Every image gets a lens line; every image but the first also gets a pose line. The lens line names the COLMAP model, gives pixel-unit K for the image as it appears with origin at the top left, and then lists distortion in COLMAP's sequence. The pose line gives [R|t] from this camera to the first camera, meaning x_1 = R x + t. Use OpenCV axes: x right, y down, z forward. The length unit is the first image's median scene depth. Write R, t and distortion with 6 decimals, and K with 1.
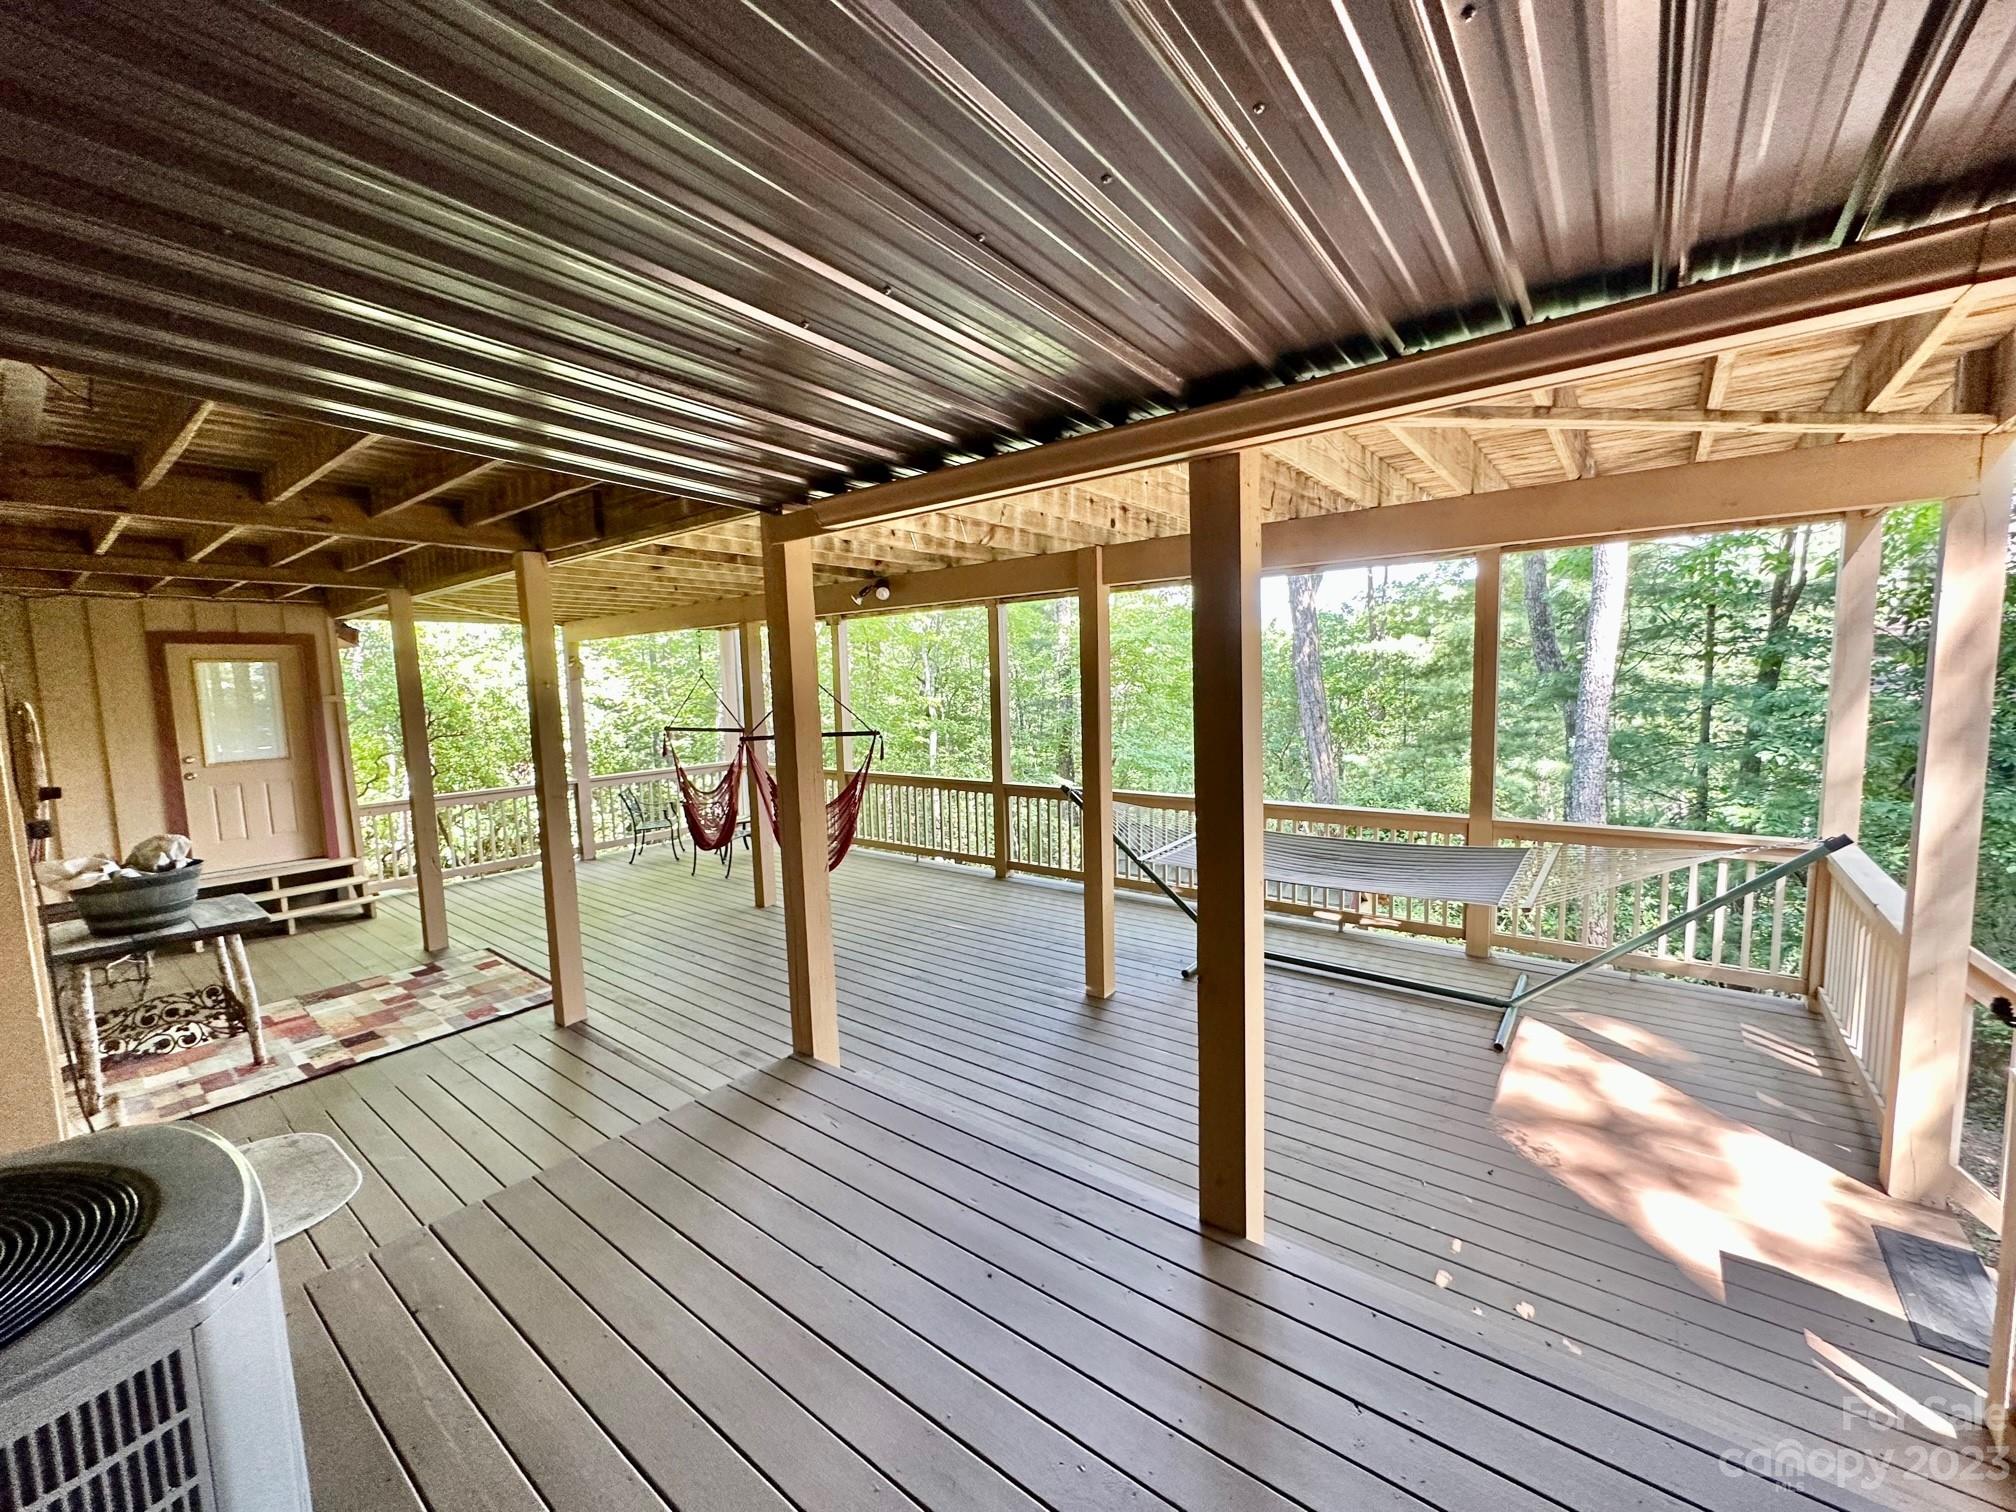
lens RADIAL K [[807.2, 0, 1003.4], [0, 807.2, 748.8], [0, 0, 1]] dist [-0.005475, 0.001245]
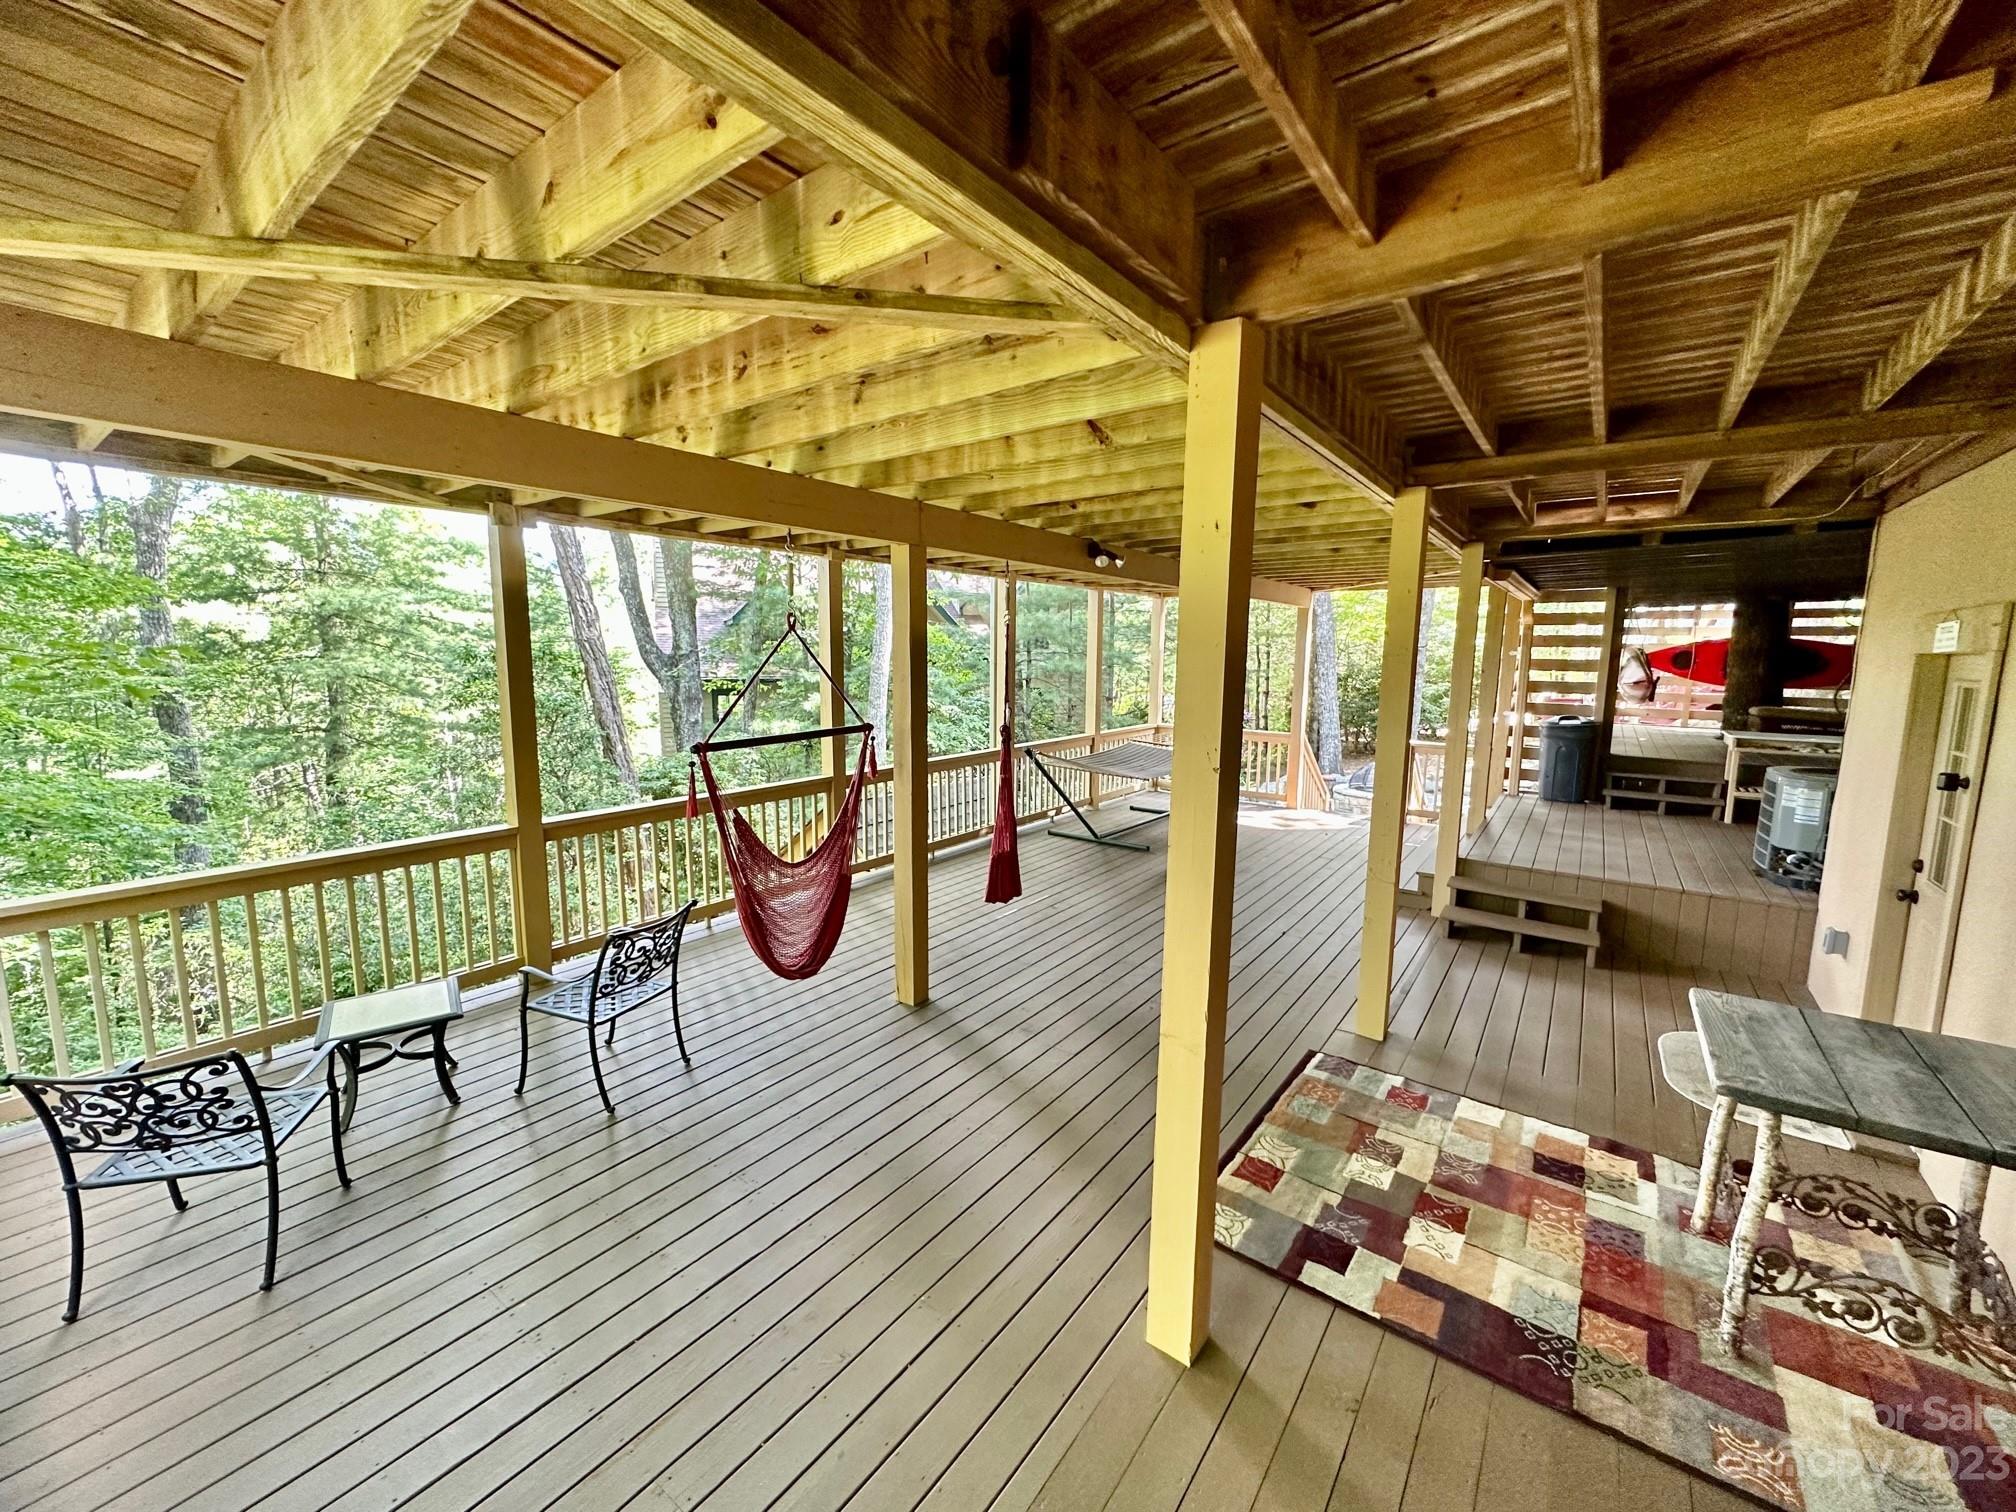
lens RADIAL K [[807.2, 0, 998.8], [0, 807.2, 754.9], [0, 0, 1]] dist [-0.005475, 0.001245]
pose [[-0.022202, -0.111975, 0.993463, -1.225548], [0.102622, 0.988204, 0.113675, -0.090422], [-0.994473, 0.104475, -0.010449, 1.240882]]
